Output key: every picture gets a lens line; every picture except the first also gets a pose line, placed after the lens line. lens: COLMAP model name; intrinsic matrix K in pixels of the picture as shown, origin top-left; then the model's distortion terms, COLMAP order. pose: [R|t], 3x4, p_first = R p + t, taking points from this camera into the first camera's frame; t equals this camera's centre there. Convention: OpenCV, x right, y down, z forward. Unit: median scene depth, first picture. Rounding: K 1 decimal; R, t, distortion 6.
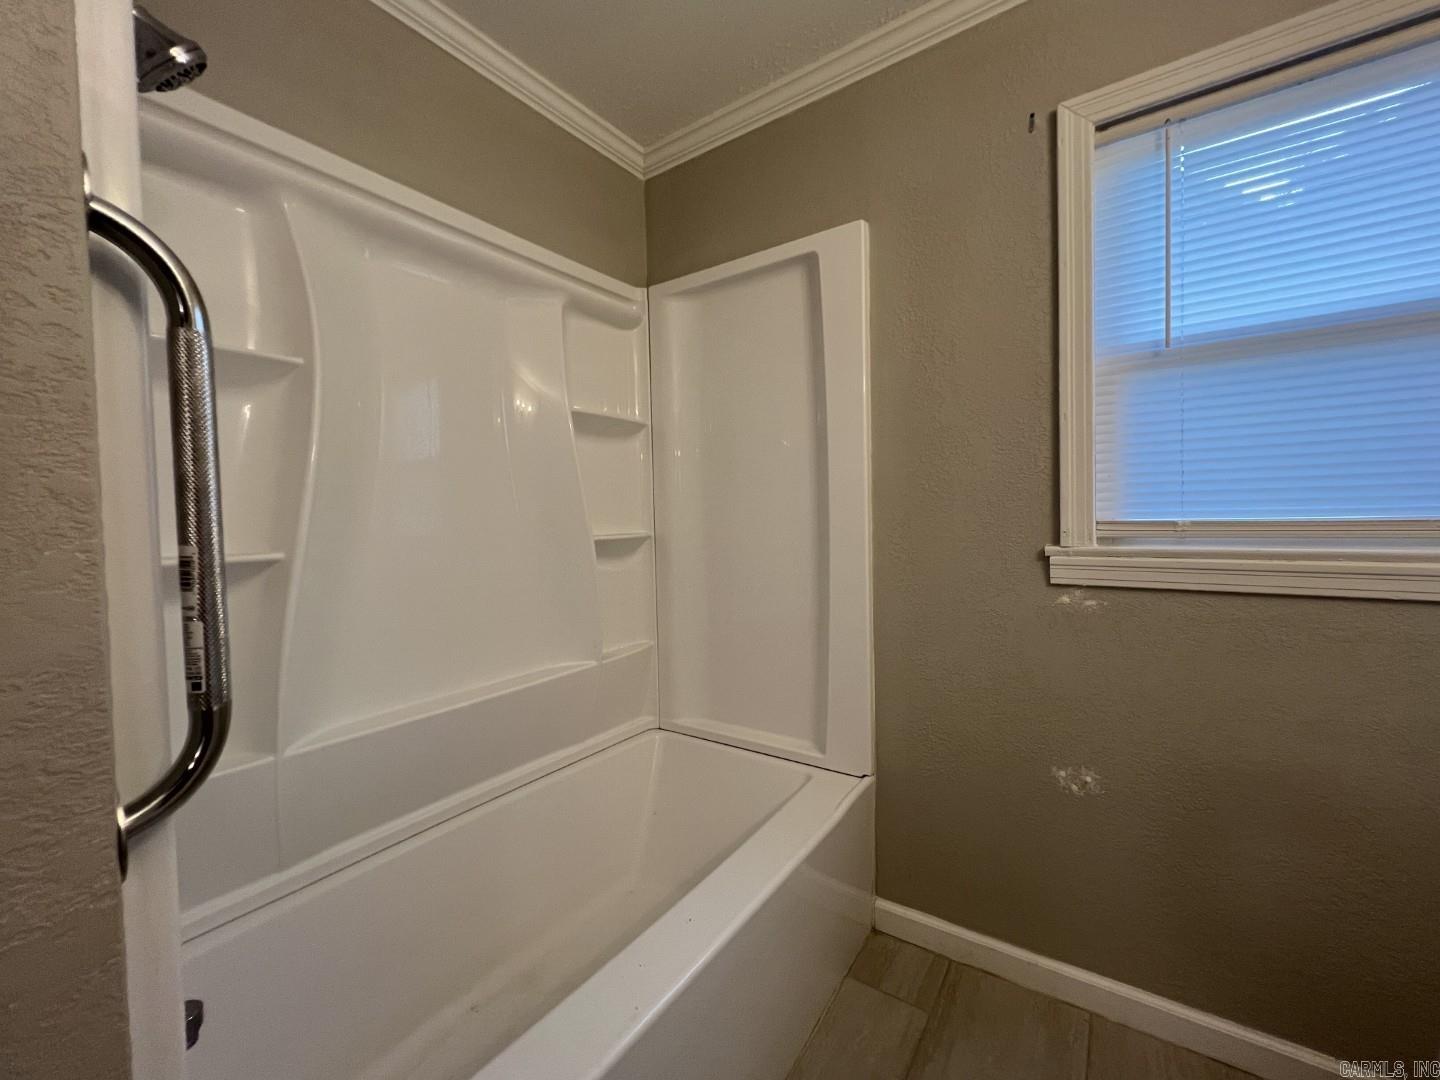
lens RADIAL K [[584.8, 0, 716.2], [0, 584.8, 532.9], [0, 0, 1]] dist [-0.001780, -0.000388]
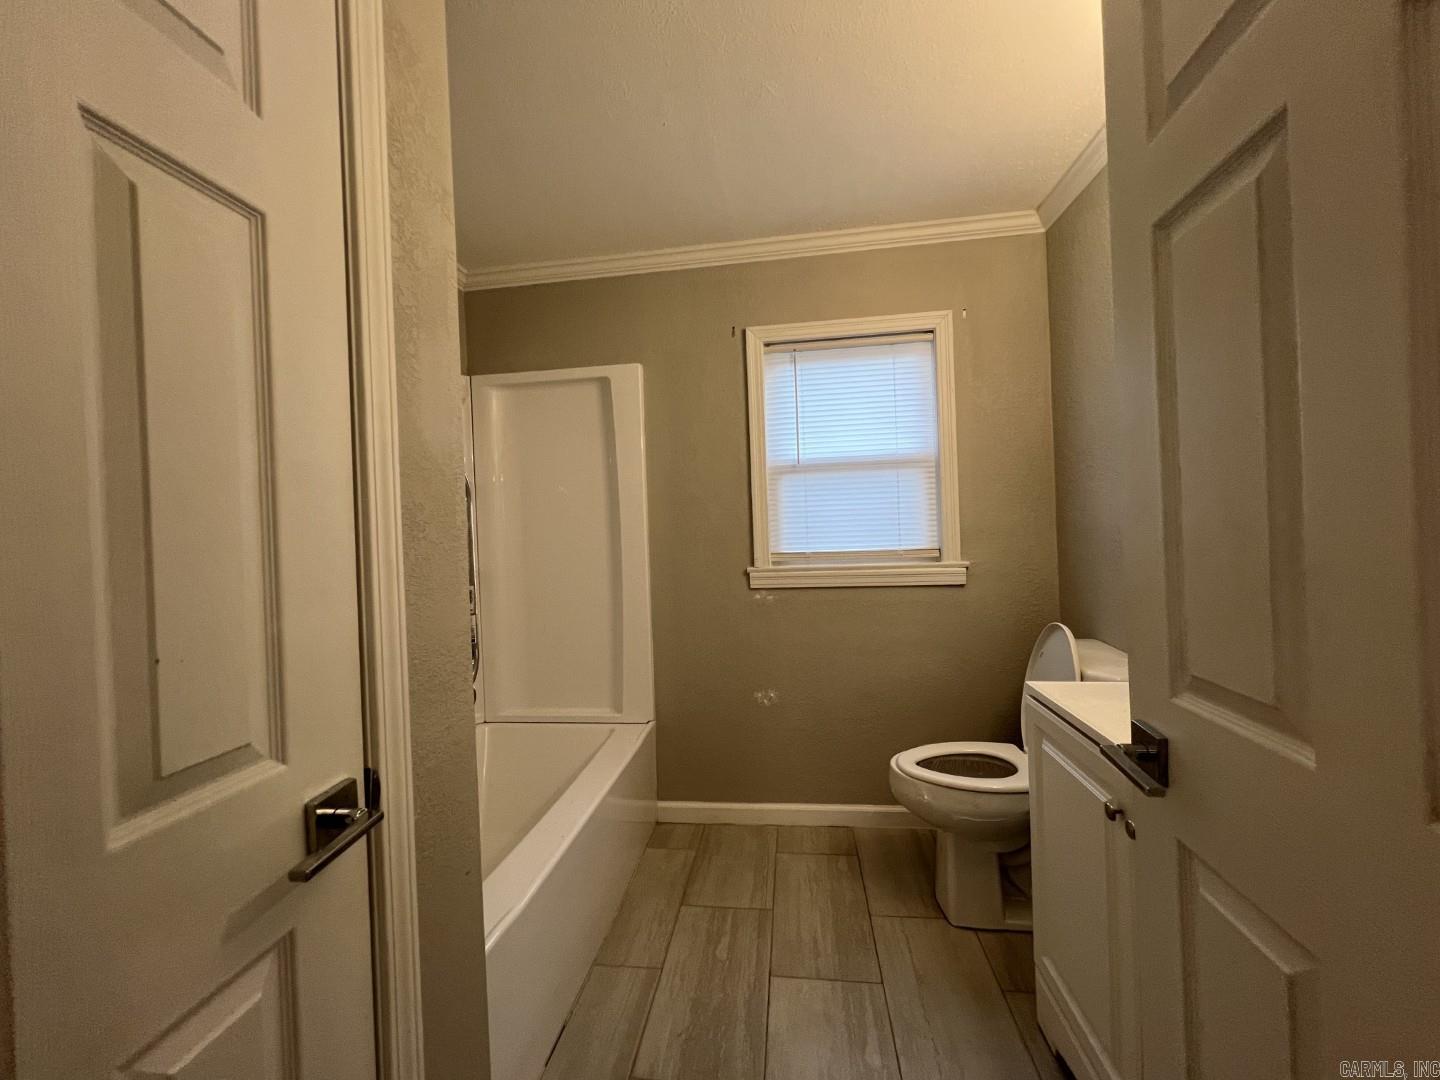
lens RADIAL K [[584.8, 0, 720.9], [0, 584.8, 536.0], [0, 0, 1]] dist [-0.001780, -0.000388]
pose [[0.885953, -0.014176, 0.463559, -0.322081], [0.030068, 0.999186, -0.026910, -0.026715], [-0.462800, 0.037779, 0.885657, -0.526958]]
